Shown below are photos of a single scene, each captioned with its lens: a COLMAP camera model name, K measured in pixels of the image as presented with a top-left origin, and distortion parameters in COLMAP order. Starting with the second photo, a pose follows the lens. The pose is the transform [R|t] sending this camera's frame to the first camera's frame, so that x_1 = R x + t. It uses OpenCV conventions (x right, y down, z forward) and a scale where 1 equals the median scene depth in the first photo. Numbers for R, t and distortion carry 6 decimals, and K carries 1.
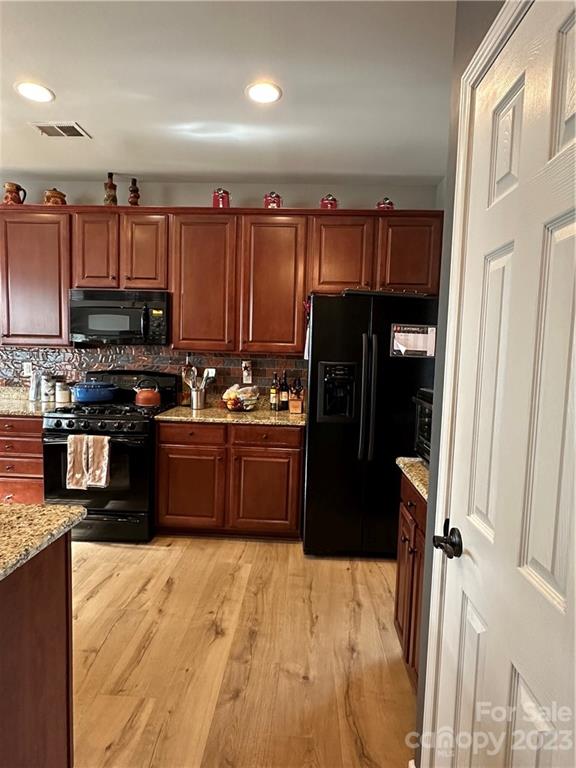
lens RADIAL K [[443.7, 0, 288.0], [0, 443.7, 384.0], [0, 0, 1]] dist [-0.000269, -0.000143]
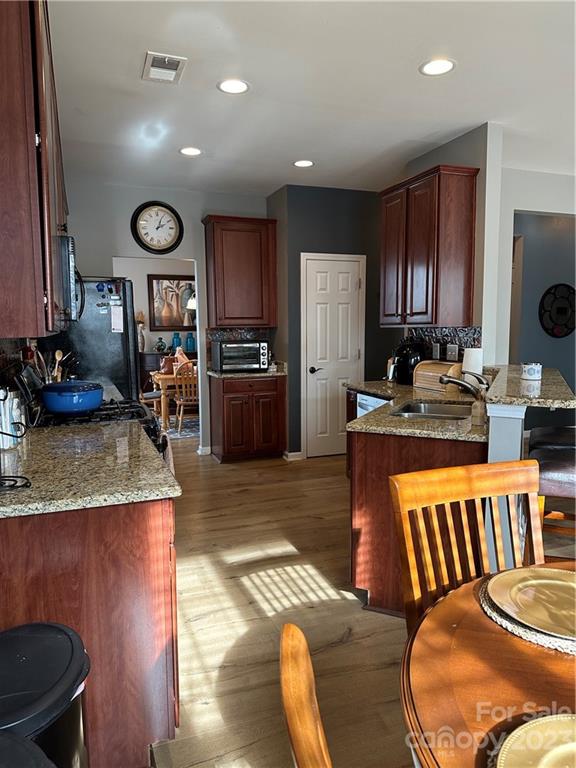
lens RADIAL K [[540.1, 0, 302.9], [0, 540.1, 385.9], [0, 0, 1]] dist [0.097713, -0.001165]
pose [[-0.431605, -0.121531, 0.893839, -2.119192], [0.064091, 0.984247, 0.164771, -0.174882], [-0.899783, 0.128403, -0.417017, 1.650933]]
